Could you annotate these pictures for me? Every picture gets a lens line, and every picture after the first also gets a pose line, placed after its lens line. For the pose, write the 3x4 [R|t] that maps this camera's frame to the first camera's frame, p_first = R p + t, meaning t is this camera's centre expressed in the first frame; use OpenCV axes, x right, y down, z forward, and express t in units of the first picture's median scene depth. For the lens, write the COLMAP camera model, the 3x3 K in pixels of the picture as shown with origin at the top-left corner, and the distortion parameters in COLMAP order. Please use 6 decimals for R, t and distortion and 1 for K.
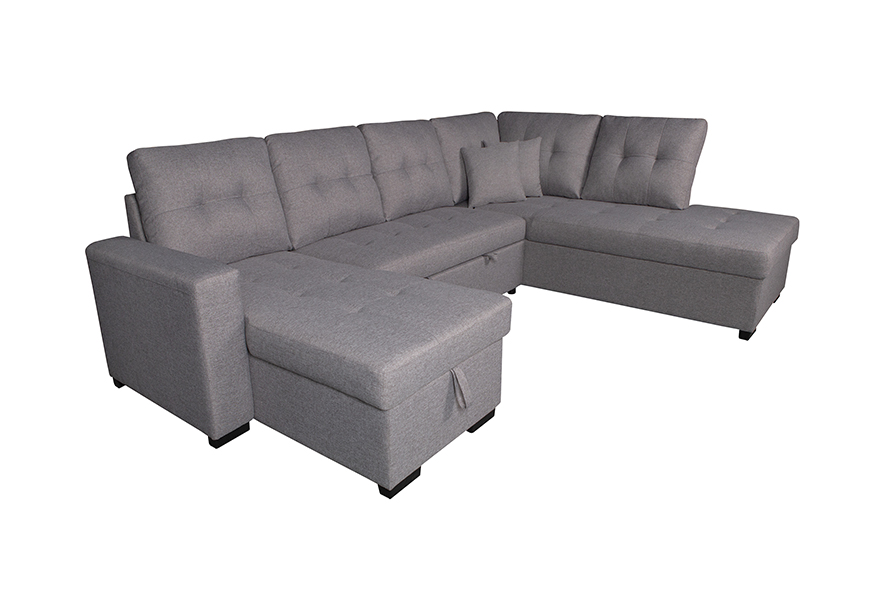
lens RADIAL K [[707.1, 0, 448.3], [0, 707.1, 340.9], [0, 0, 1]] dist [-0.008304, -0.018037]
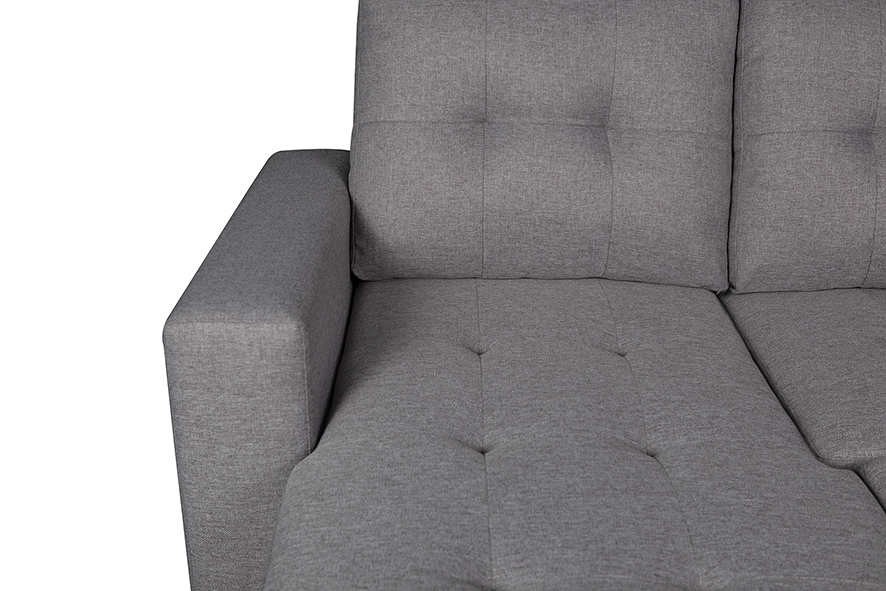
lens RADIAL K [[1182.8, 0, 442.7], [0, 1182.8, 292.7], [0, 0, 1]] dist [0.067008, 0.000000]
pose [[0.575654, 0.333395, -0.746639, 0.153472], [-0.323287, 0.931504, 0.166690, -0.187258], [0.751071, 0.145423, 0.644007, 0.507974]]
